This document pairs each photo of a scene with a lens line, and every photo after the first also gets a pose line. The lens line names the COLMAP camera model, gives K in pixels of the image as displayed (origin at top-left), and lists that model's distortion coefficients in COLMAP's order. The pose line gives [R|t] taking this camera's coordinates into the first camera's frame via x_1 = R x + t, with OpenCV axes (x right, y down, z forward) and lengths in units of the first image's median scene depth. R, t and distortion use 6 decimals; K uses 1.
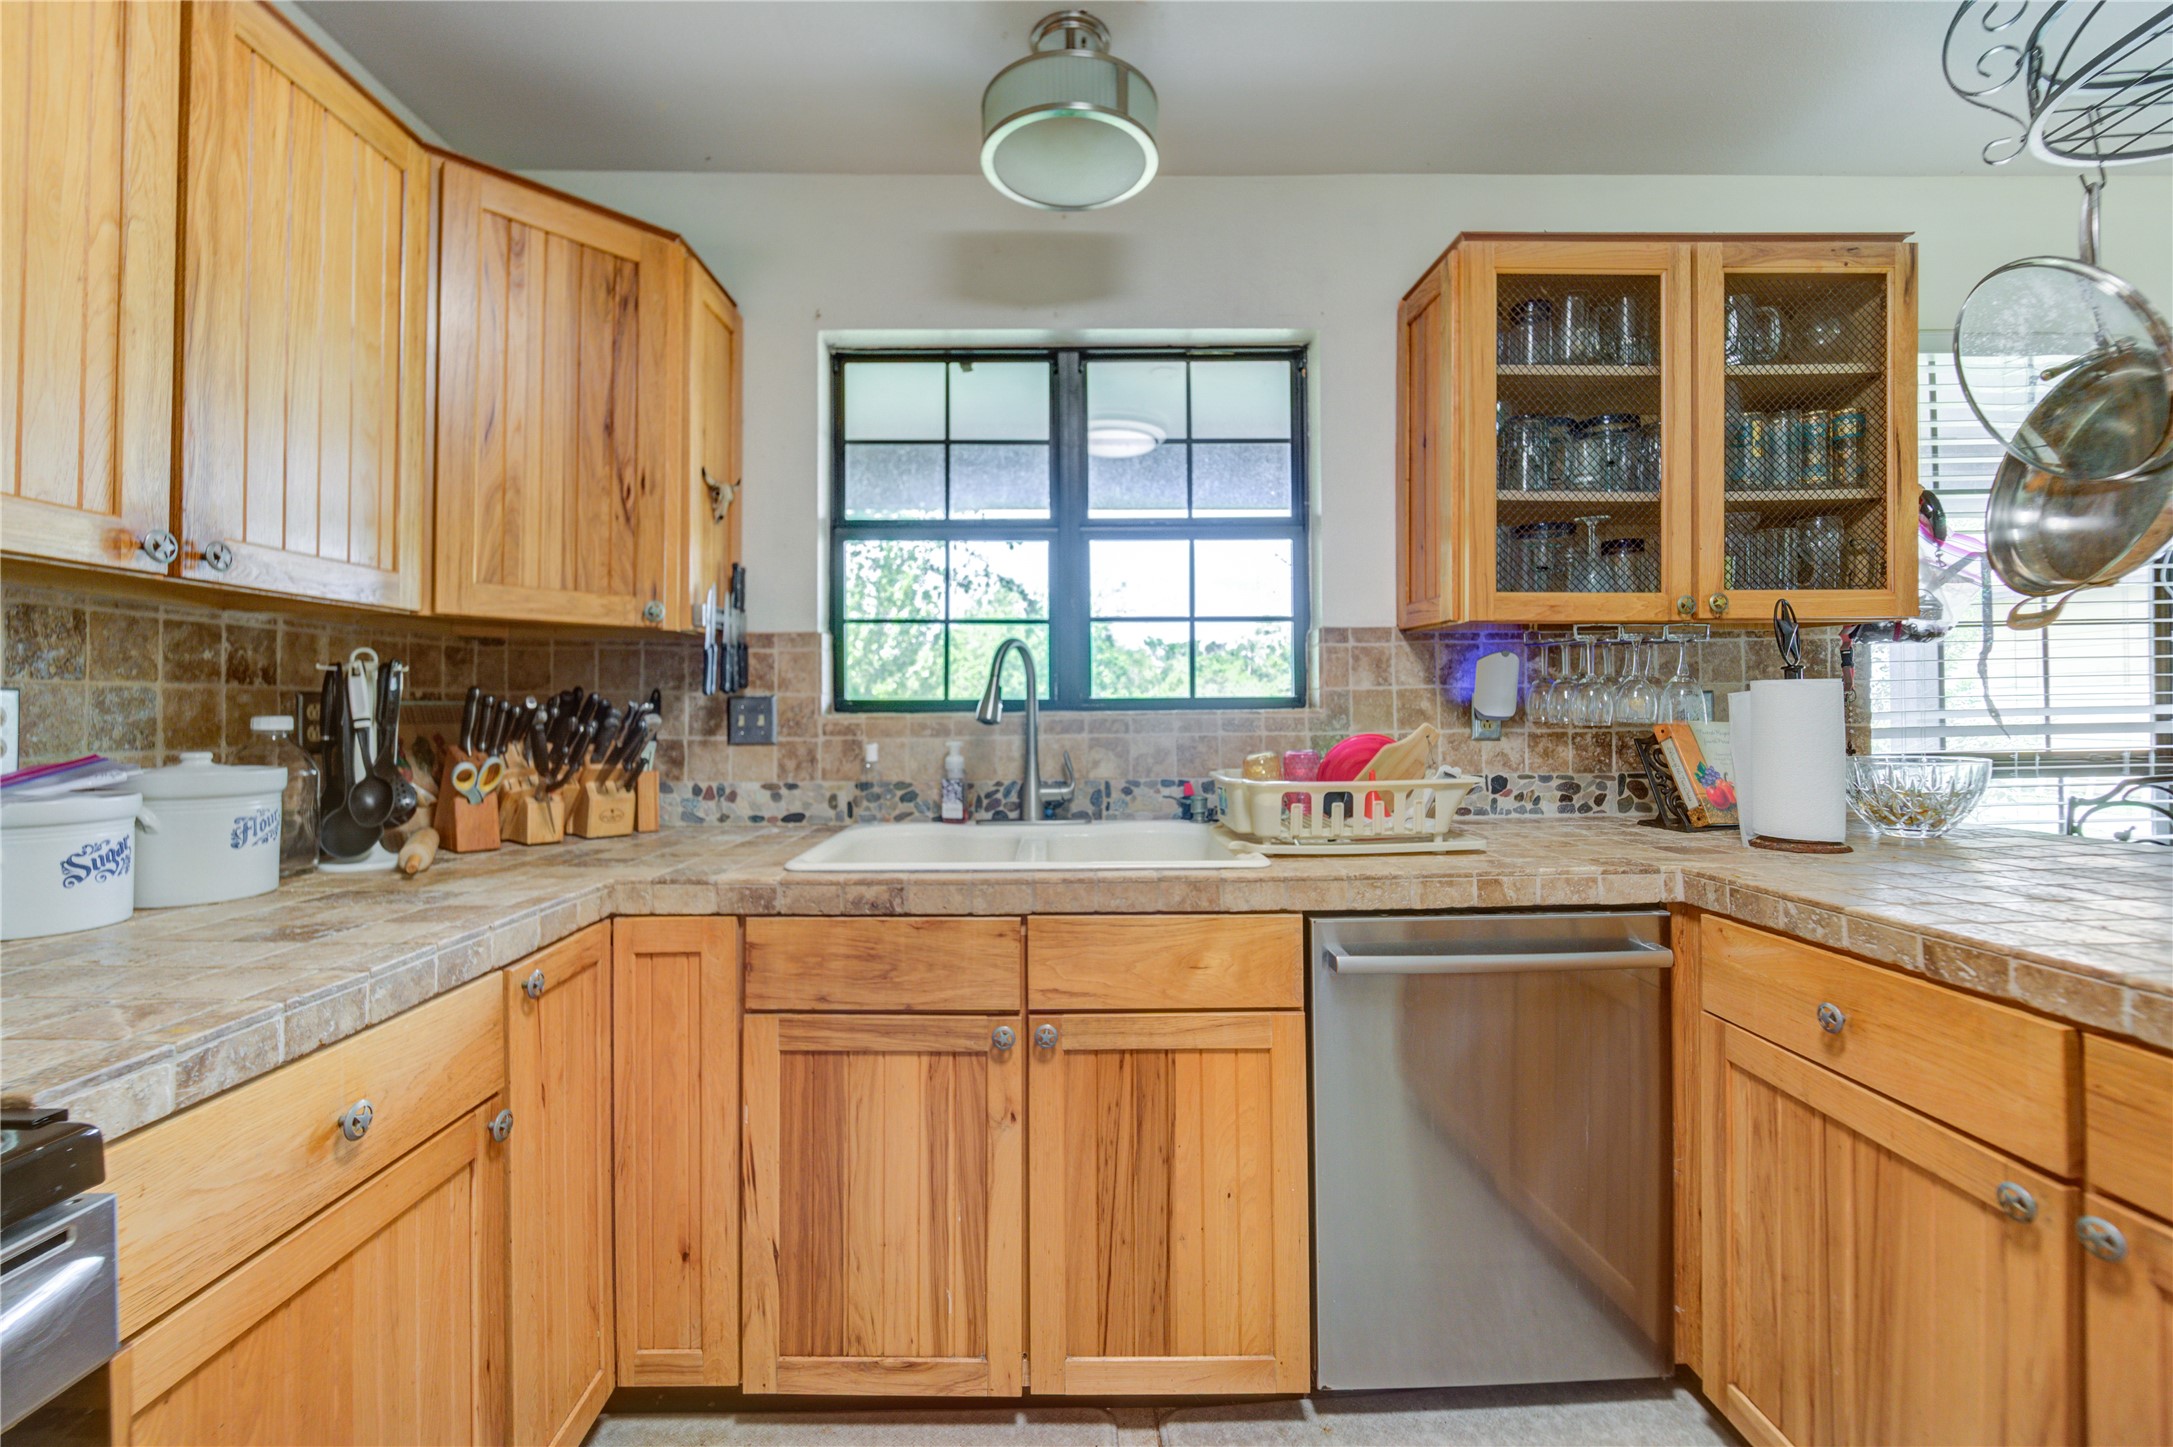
lens RADIAL K [[908.5, 0, 1086.7], [0, 908.5, 693.9], [0, 0, 1]] dist [-0.008876, -0.000898]
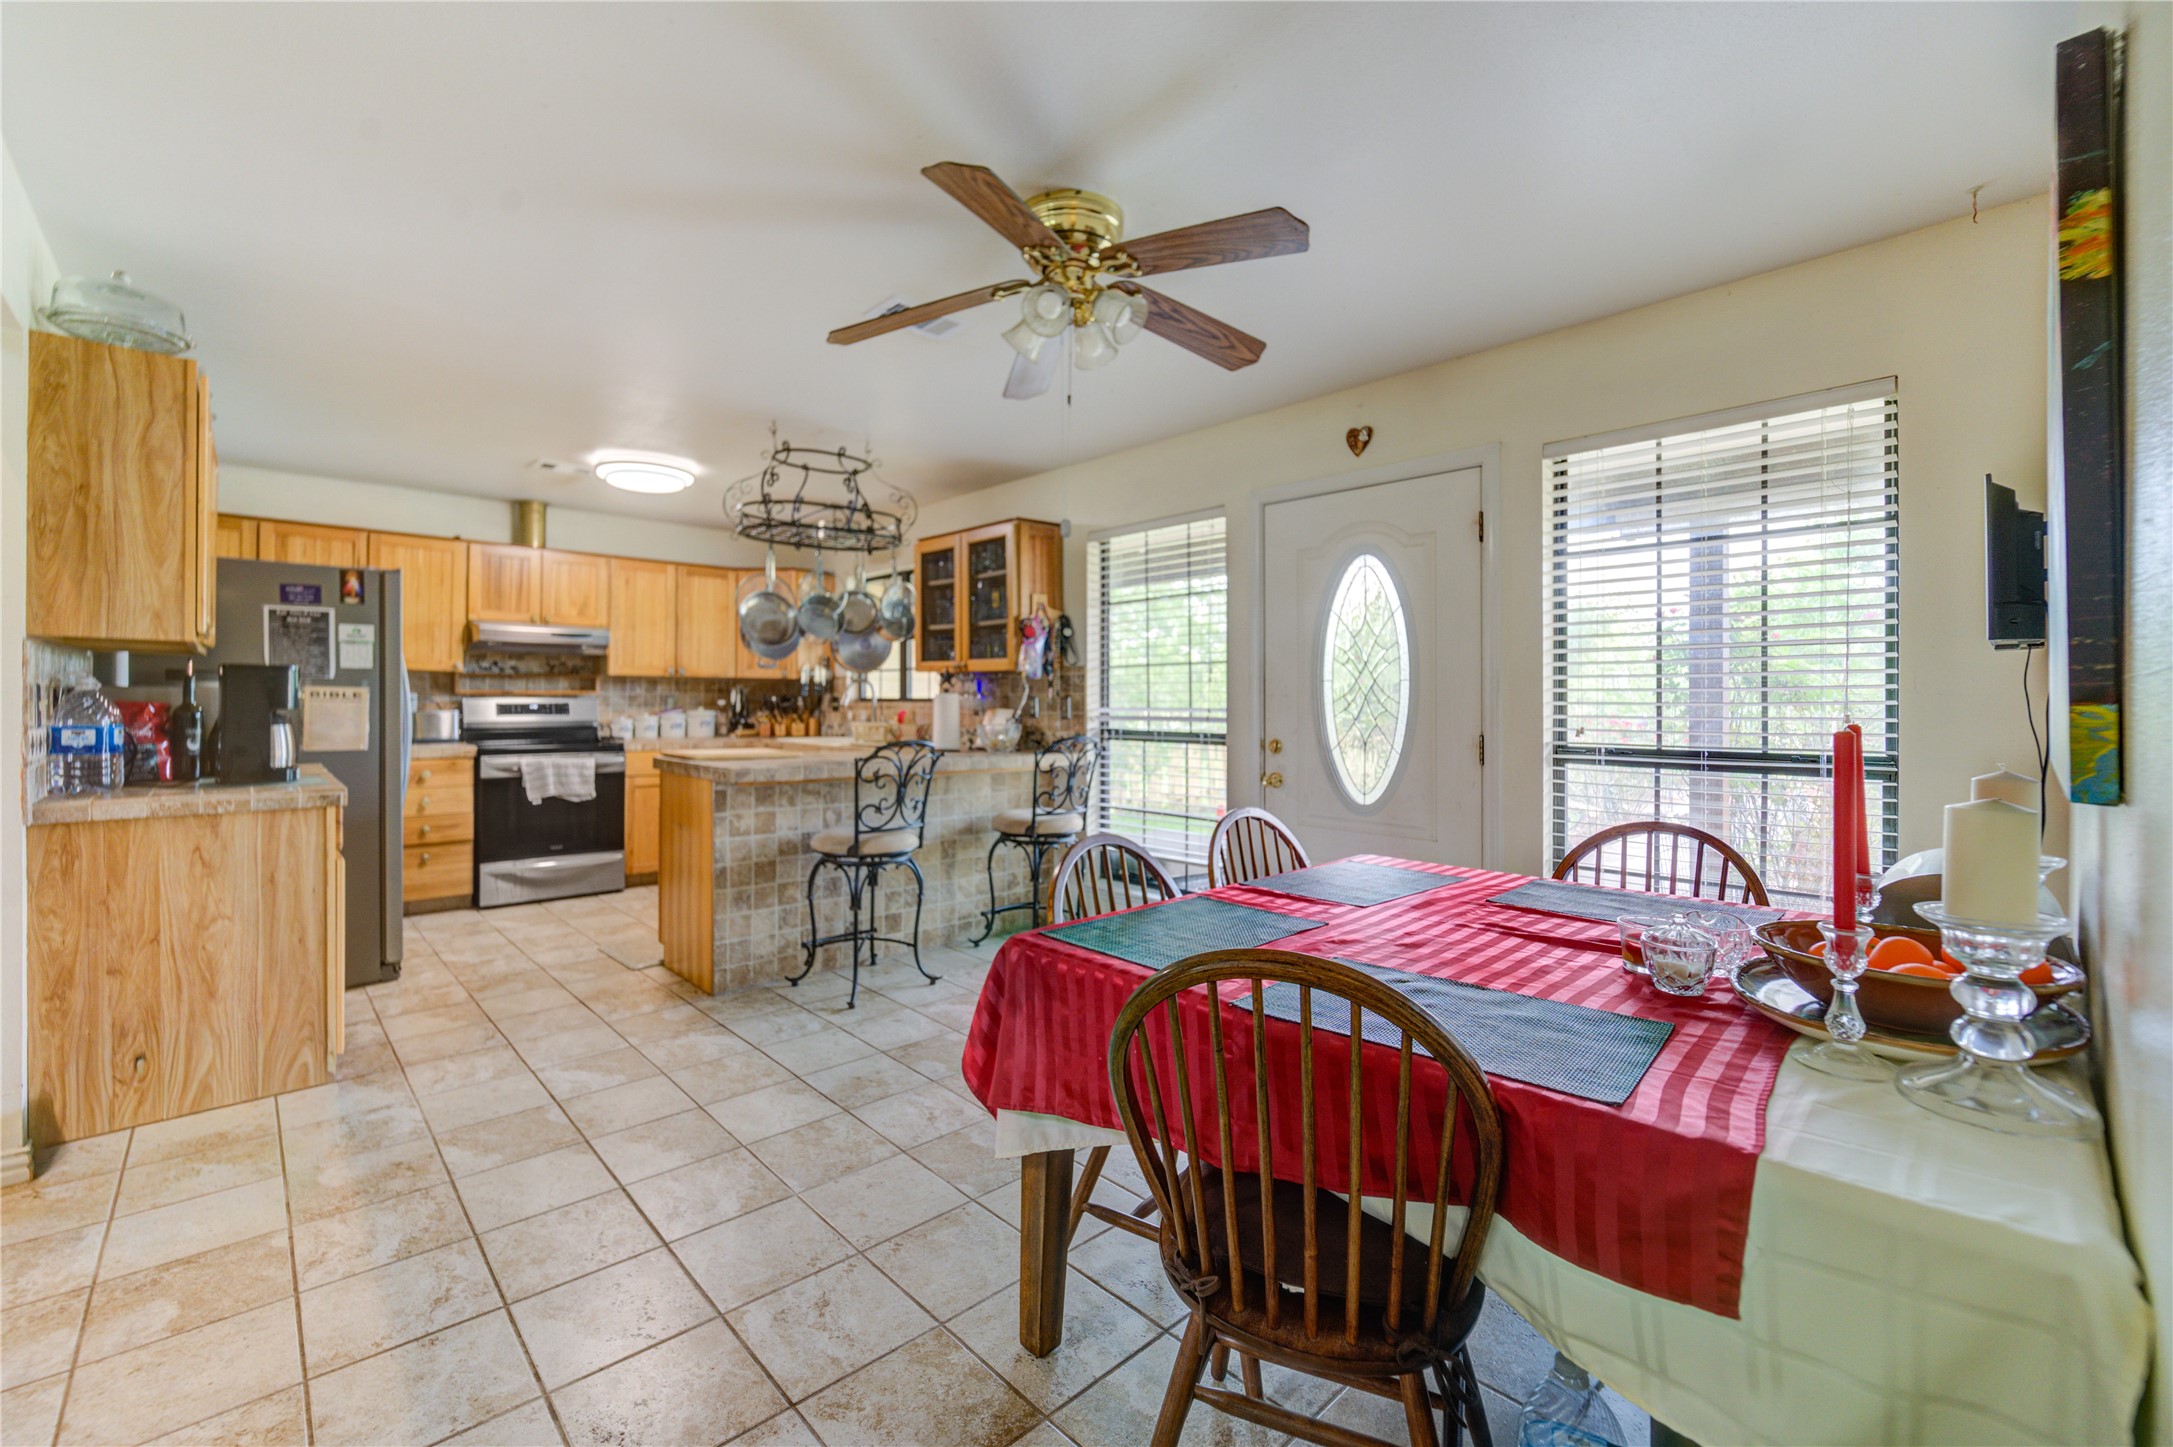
lens RADIAL K [[908.5, 0, 1086.7], [0, 908.5, 693.9], [0, 0, 1]] dist [-0.008876, -0.000898]
pose [[0.665180, 0.007643, -0.746644, 4.134696], [0.002867, 0.999914, 0.012790, -0.069424], [0.746678, -0.010648, 0.665101, -0.762152]]
